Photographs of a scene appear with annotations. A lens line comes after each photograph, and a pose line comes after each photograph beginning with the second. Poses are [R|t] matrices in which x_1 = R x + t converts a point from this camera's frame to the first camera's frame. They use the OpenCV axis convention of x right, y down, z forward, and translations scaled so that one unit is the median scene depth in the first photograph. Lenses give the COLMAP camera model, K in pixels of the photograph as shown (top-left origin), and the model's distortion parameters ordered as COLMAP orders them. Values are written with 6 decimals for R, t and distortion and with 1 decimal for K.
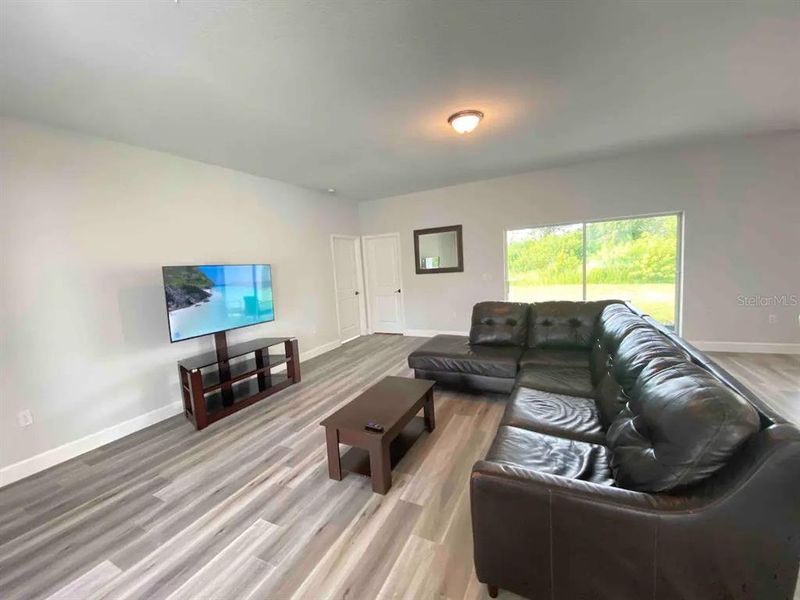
lens RADIAL K [[325.4, 0, 391.0], [0, 325.4, 298.7], [0, 0, 1]] dist [0.013771, -0.017474]
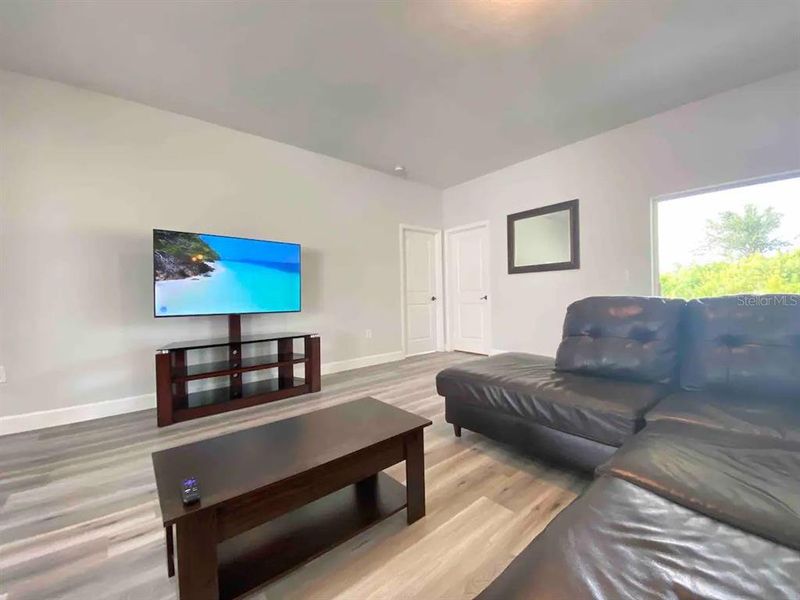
lens RADIAL K [[325.4, 0, 391.0], [0, 325.4, 298.7], [0, 0, 1]] dist [0.013771, -0.017474]
pose [[0.919759, 0.047250, -0.389628, 0.205652], [-0.078834, 0.994736, -0.065466, 0.080980], [0.384484, 0.090929, 0.918642, 0.383144]]
